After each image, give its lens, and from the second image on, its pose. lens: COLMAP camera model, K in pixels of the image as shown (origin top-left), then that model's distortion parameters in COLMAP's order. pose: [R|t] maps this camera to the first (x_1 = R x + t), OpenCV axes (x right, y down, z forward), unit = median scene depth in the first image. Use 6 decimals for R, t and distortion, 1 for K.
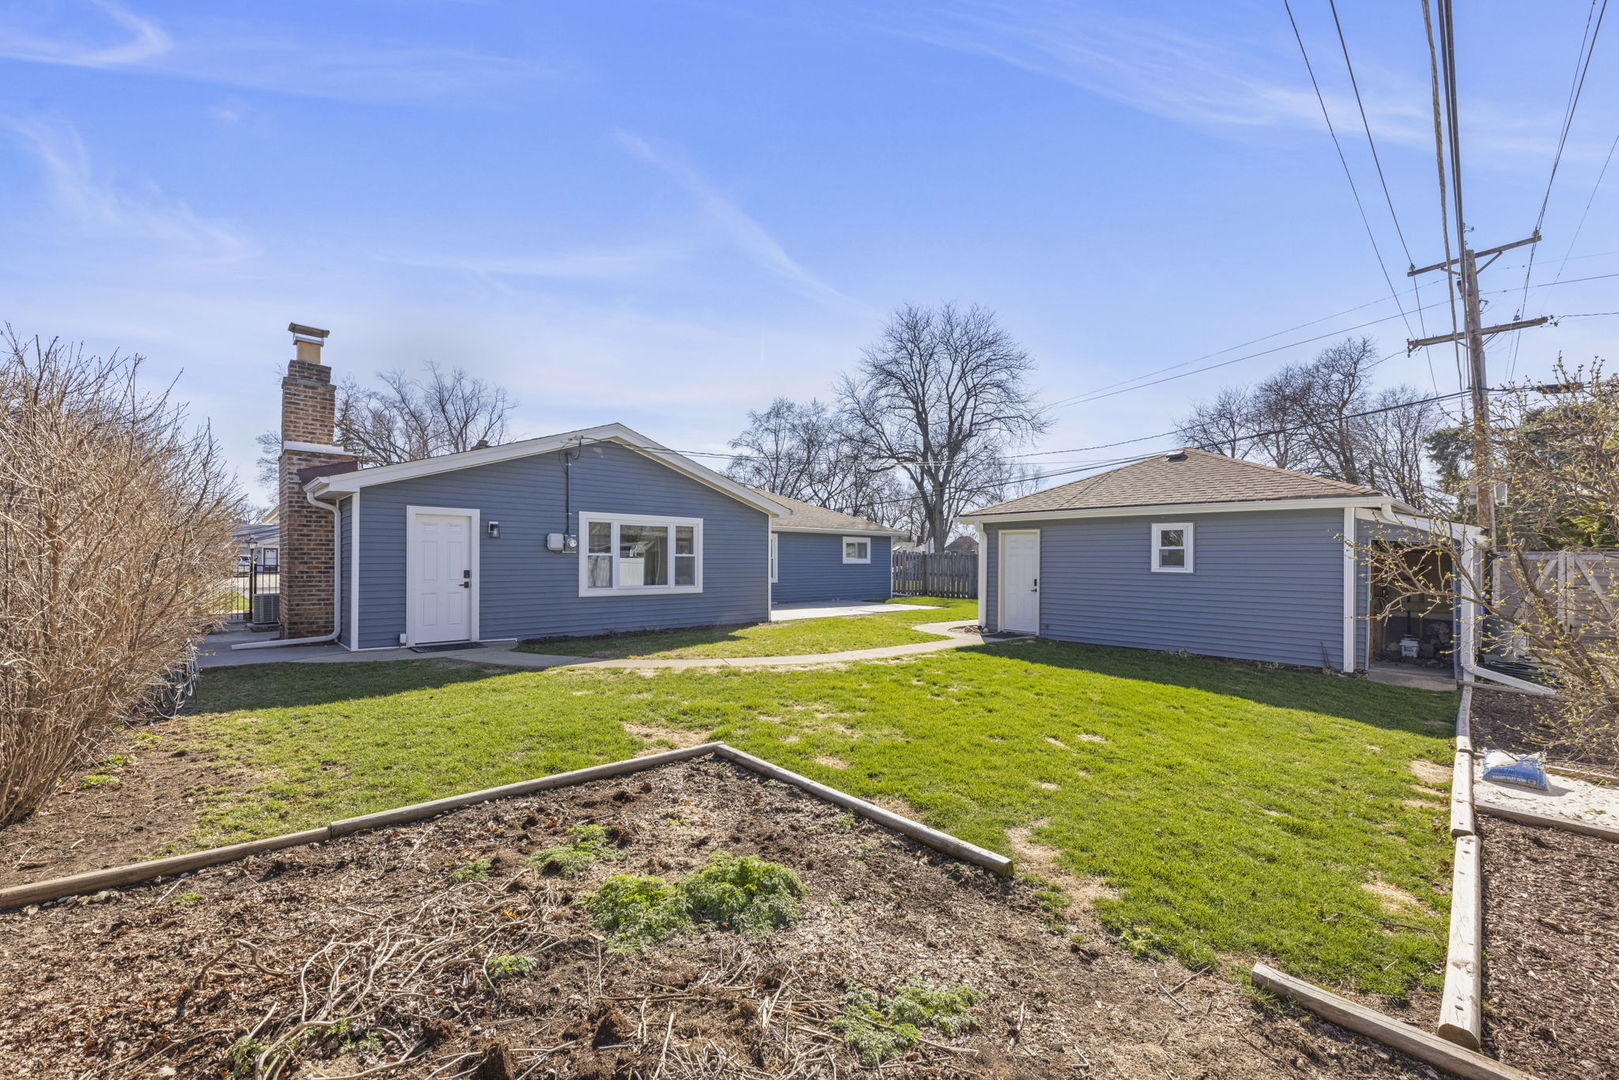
lens RADIAL K [[626.7, 0, 809.5], [0, 626.7, 540.0], [0, 0, 1]] dist [0.000381, -0.000205]
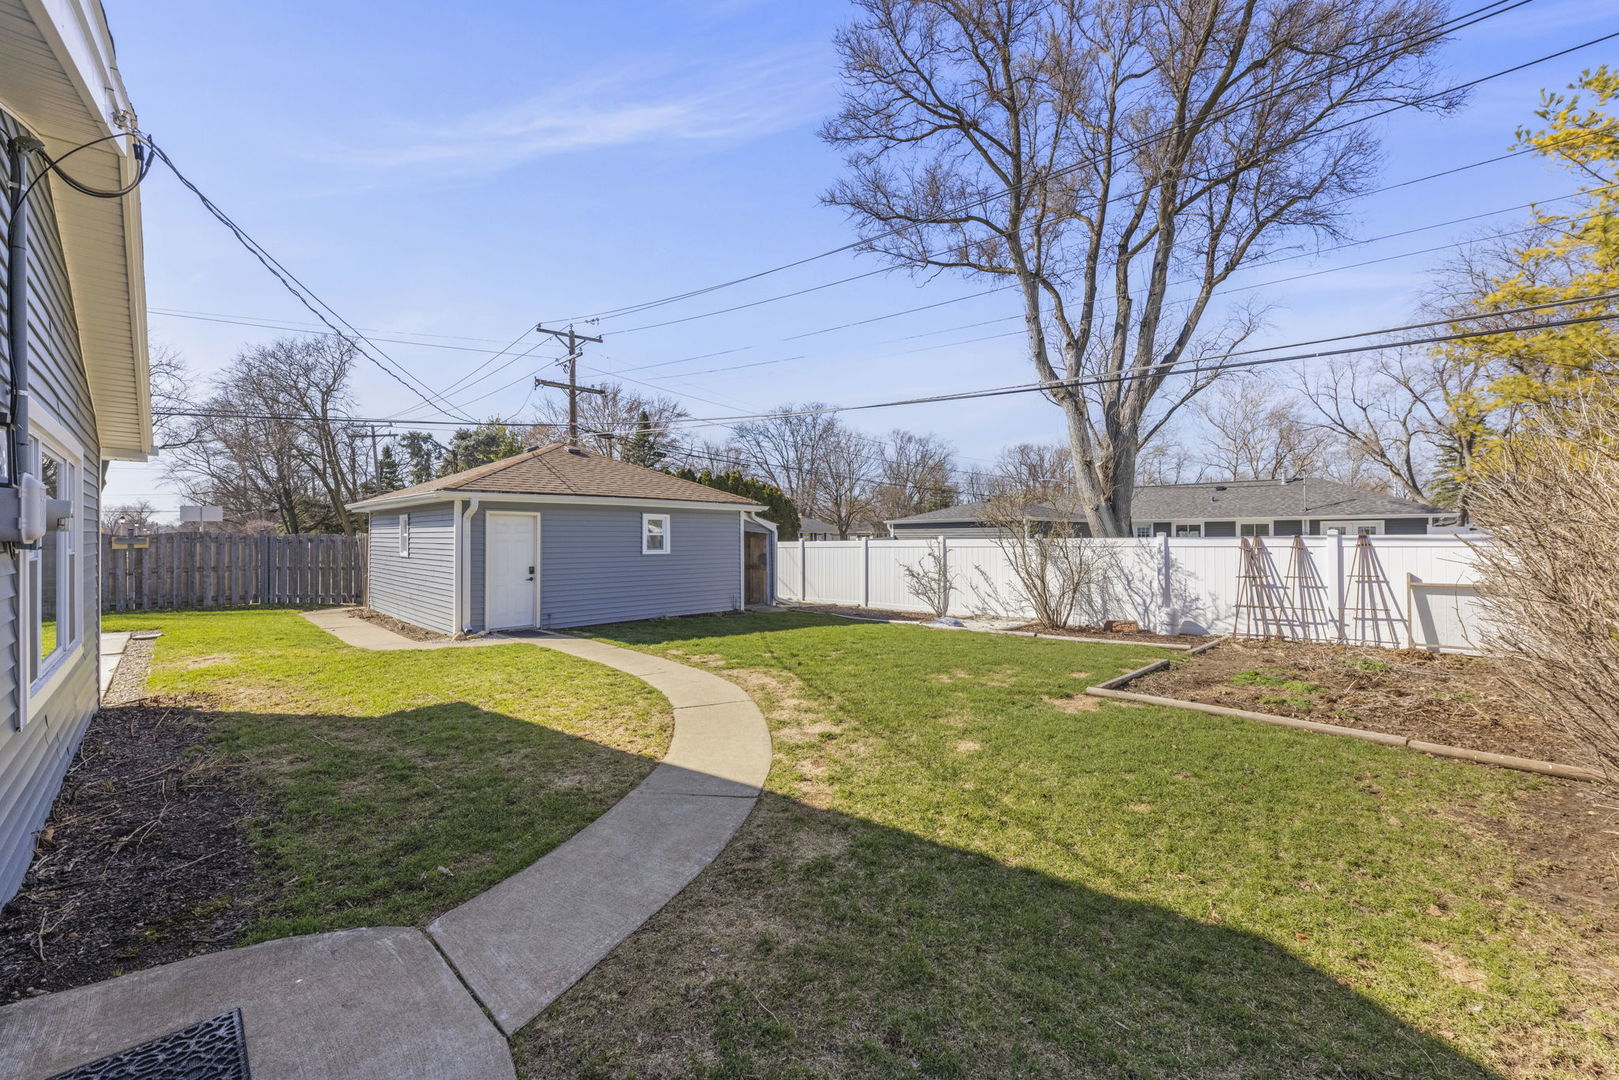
lens RADIAL K [[626.7, 0, 809.5], [0, 626.7, 540.0], [0, 0, 1]] dist [0.000381, -0.000205]
pose [[-0.042368, -0.007155, 0.999076, -0.132561], [-0.029324, 0.999552, 0.005914, 0.001593], [-0.998672, -0.029047, -0.042559, 0.144940]]
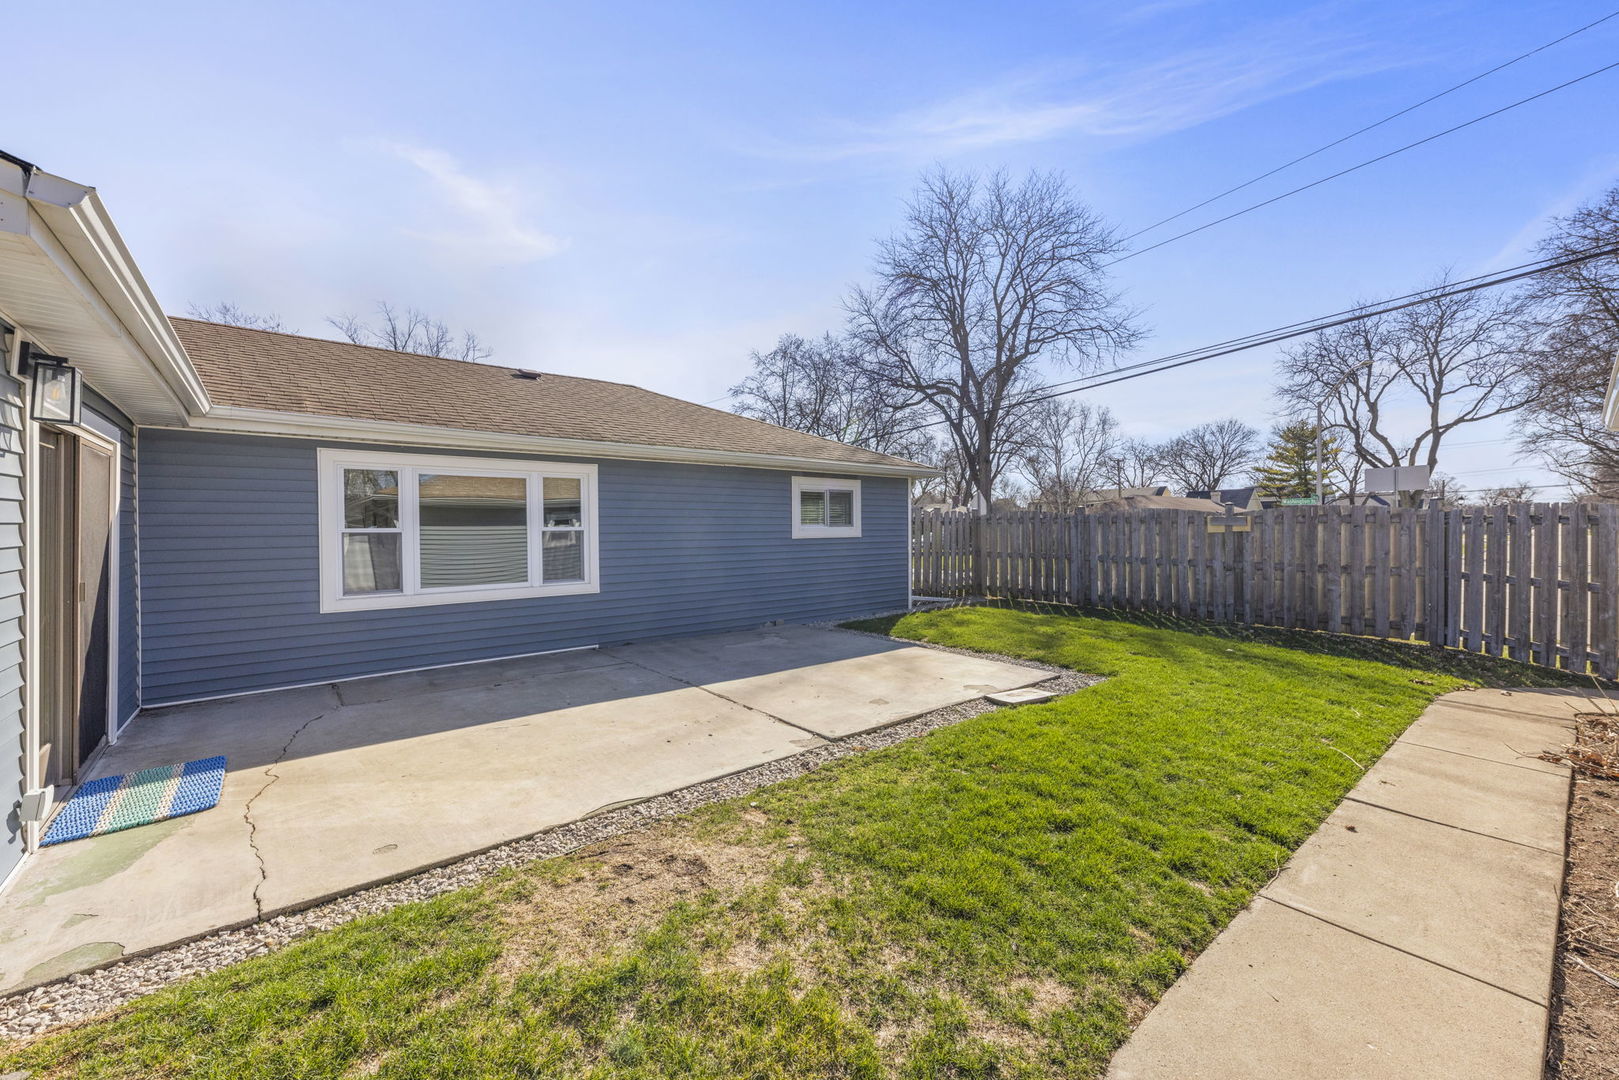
lens RADIAL K [[631.2, 0, 804.1], [0, 631.2, 527.2], [0, 0, 1]] dist [-0.000250, -0.000073]
pose [[0.998292, -0.009224, -0.057696, 0.035346], [0.011145, 0.999391, 0.033062, 0.006397], [0.057356, -0.033649, 0.997787, 0.232101]]
